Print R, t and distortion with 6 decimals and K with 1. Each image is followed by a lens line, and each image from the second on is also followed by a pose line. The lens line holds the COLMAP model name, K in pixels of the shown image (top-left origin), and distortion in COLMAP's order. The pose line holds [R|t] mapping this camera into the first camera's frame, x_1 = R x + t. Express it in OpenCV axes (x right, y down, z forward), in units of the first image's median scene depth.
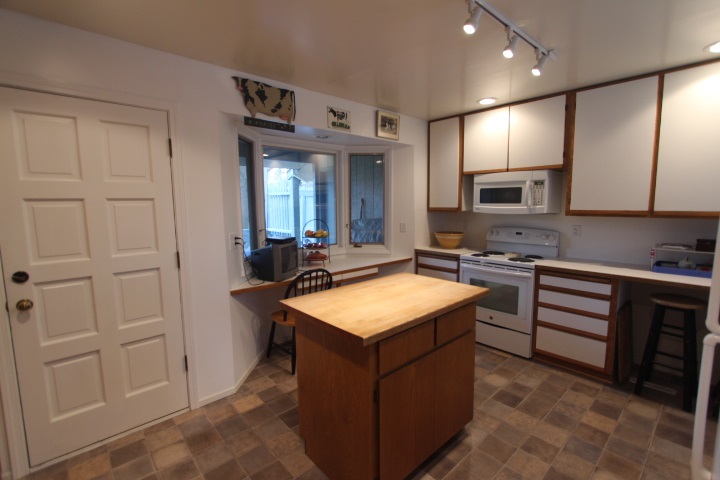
lens RADIAL K [[333.9, 0, 381.1], [0, 333.9, 236.9], [0, 0, 1]] dist [-0.014713, -0.001178]
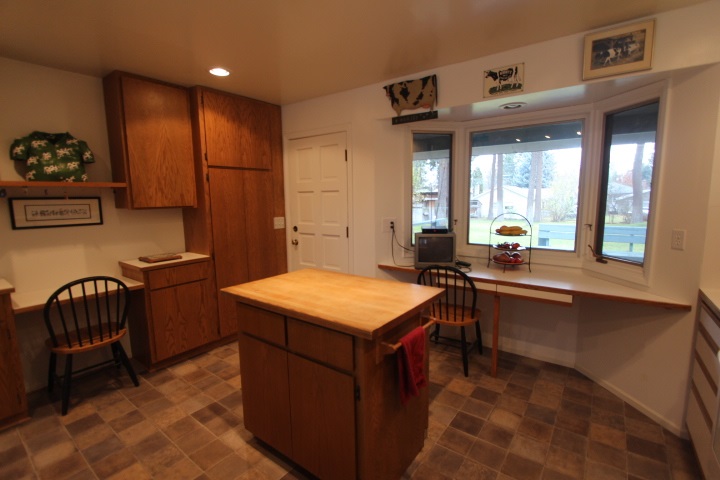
lens RADIAL K [[333.9, 0, 362.3], [0, 333.9, 239.9], [0, 0, 1]] dist [-0.014713, -0.001178]
pose [[0.159693, 0.134819, -0.977917, 0.711009], [-0.089995, 0.988493, 0.121581, -0.070102], [0.983056, 0.068592, 0.169988, 0.685700]]
